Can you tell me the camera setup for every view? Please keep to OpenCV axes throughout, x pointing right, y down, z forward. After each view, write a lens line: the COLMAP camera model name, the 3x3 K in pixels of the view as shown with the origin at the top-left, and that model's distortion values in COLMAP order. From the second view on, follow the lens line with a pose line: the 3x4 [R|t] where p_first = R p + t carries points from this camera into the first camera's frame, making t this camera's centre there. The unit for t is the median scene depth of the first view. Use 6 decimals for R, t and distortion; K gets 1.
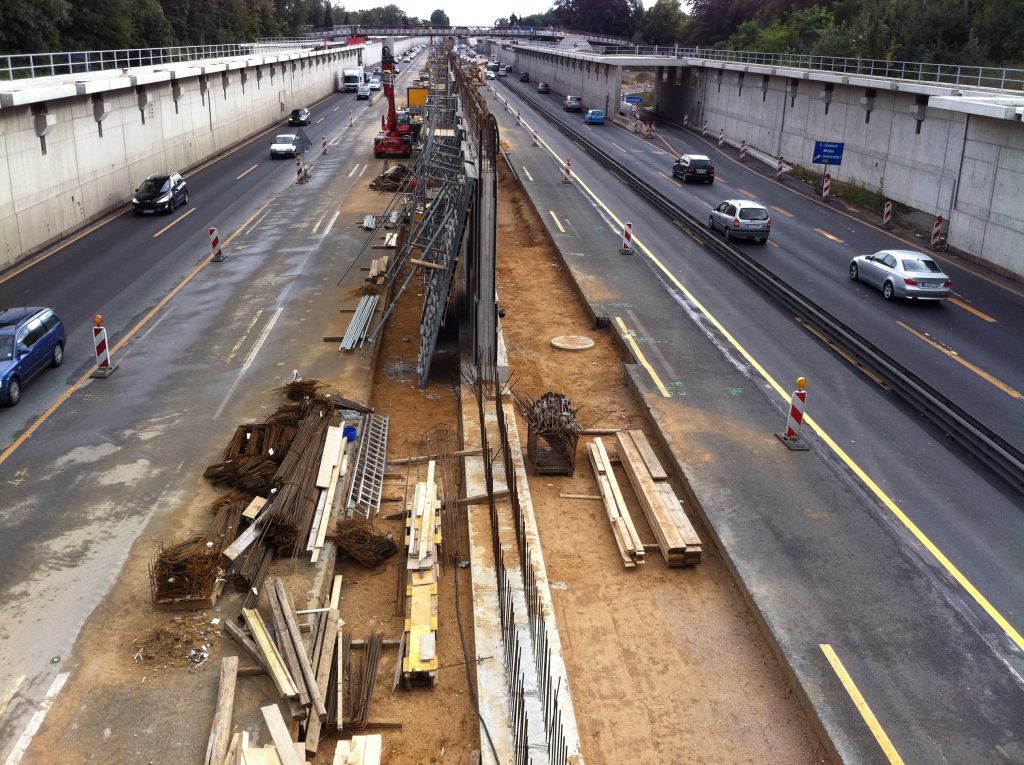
lens RADIAL K [[985.9, 0, 512.9], [0, 985.9, 390.8], [0, 0, 1]] dist [-0.014462, 0.000000]
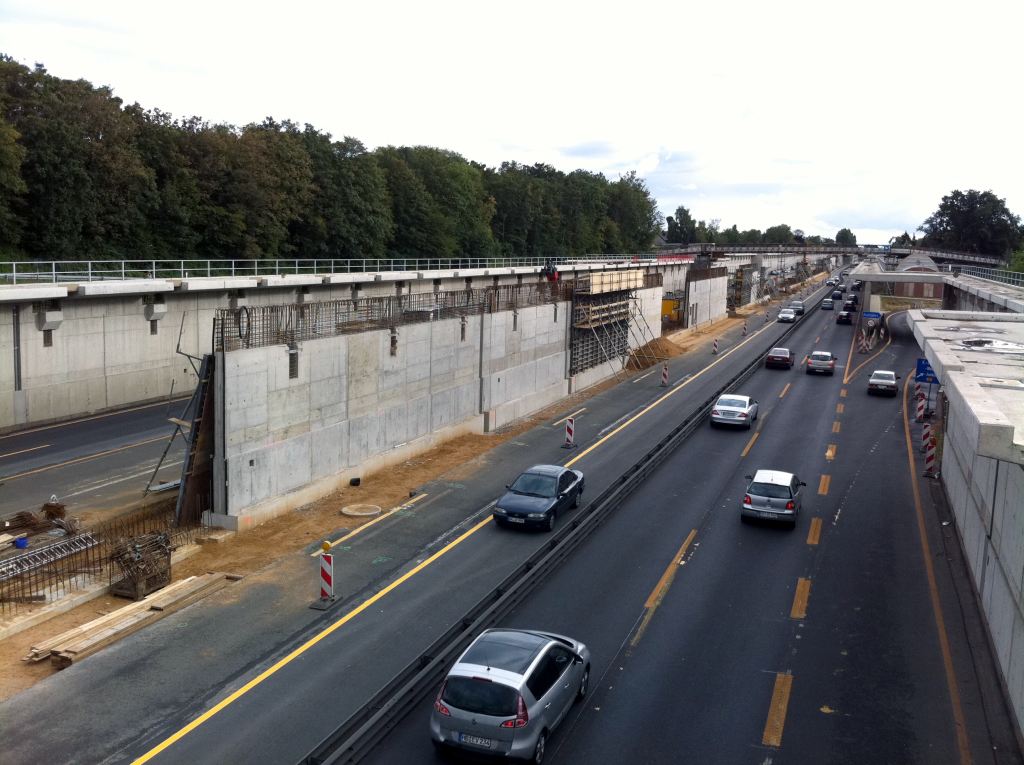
lens RADIAL K [[985.9, 0, 513.4], [0, 985.9, 382.2], [0, 0, 1]] dist [-0.014462, 0.000000]
pose [[0.914055, 0.056048, -0.401699, 0.482419], [-0.141167, 0.972444, -0.185540, -0.005972], [0.380230, 0.226300, 0.896779, 0.032826]]
